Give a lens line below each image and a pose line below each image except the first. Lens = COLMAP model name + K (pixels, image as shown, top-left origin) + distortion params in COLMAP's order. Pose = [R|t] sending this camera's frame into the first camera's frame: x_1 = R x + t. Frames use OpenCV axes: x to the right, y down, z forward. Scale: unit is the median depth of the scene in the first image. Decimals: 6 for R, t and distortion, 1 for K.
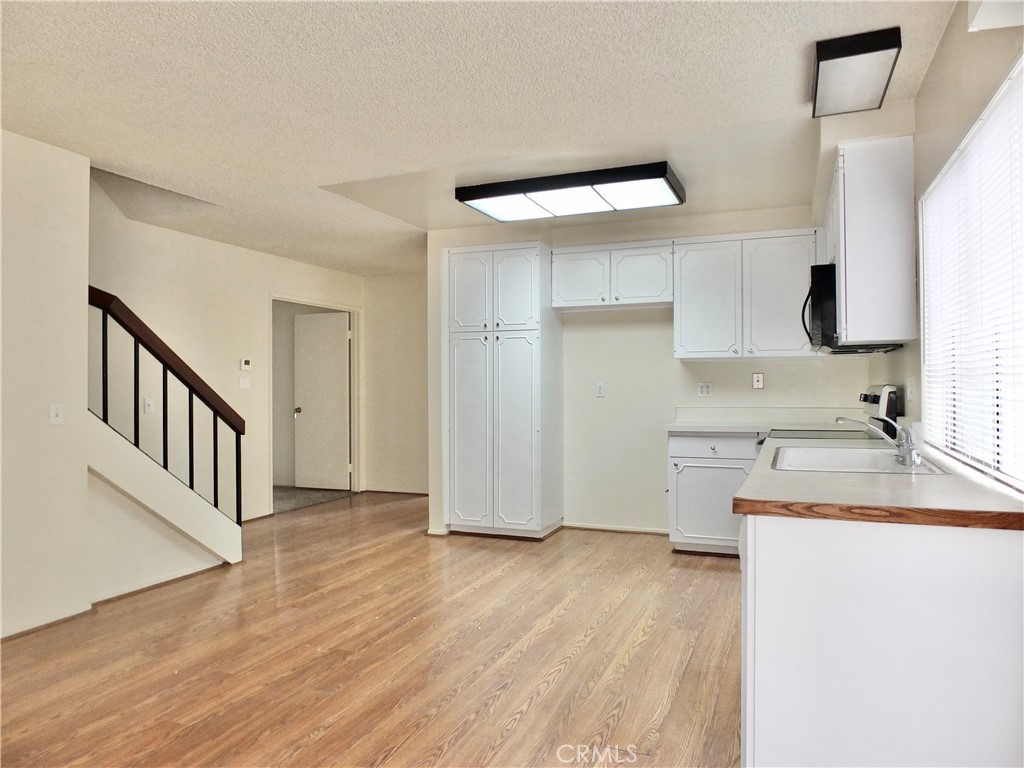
lens RADIAL K [[696.5, 0, 512.7], [0, 696.5, 385.9], [0, 0, 1]] dist [-0.039657, 0.022757]
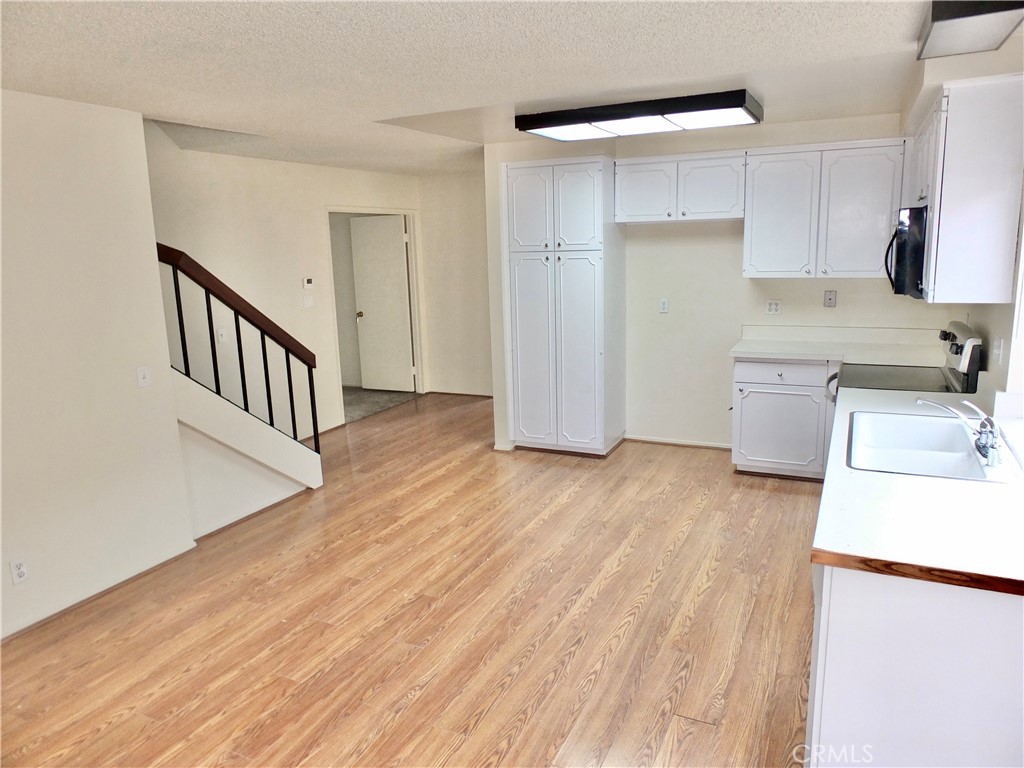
lens RADIAL K [[696.5, 0, 515.6], [0, 696.5, 380.9], [0, 0, 1]] dist [-0.039657, 0.022757]
pose [[0.997232, -0.011793, -0.073413, -0.018746], [0.026059, 0.980151, 0.196535, -0.131045], [0.069638, -0.197904, 0.977745, 0.007482]]
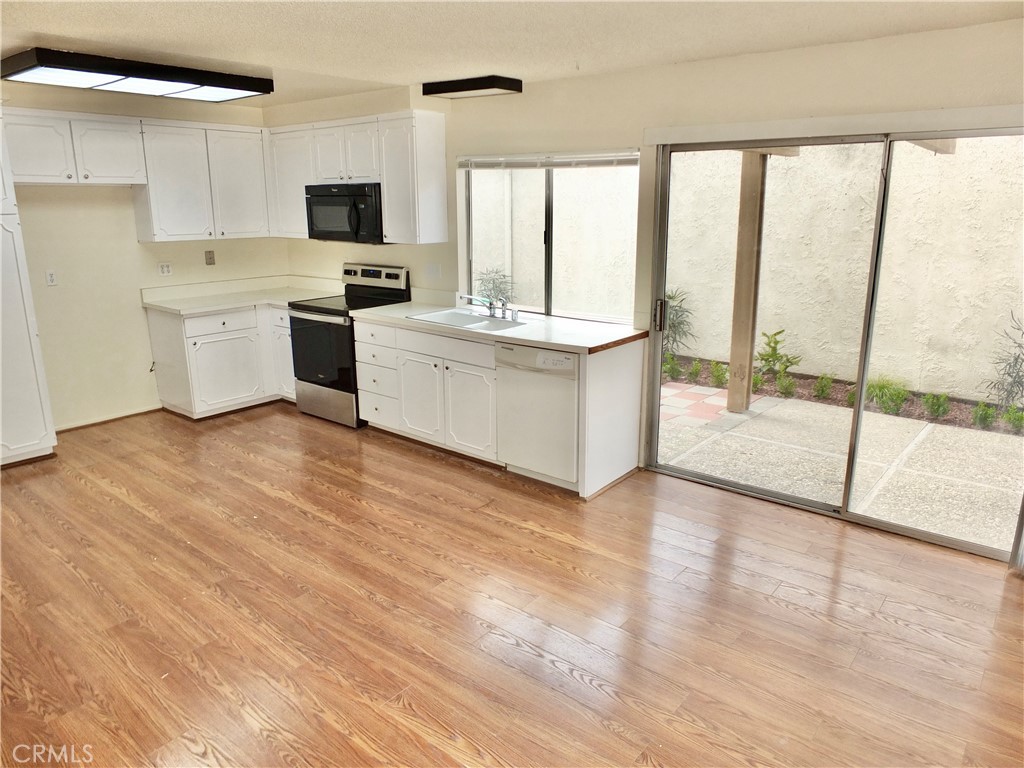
lens RADIAL K [[696.5, 0, 510.6], [0, 696.5, 379.3], [0, 0, 1]] dist [-0.039657, 0.022757]
pose [[0.294641, -0.230997, 0.927269, -0.807268], [-0.001290, 0.970247, 0.242113, -0.121014], [-0.955607, -0.072532, 0.285576, 0.268977]]
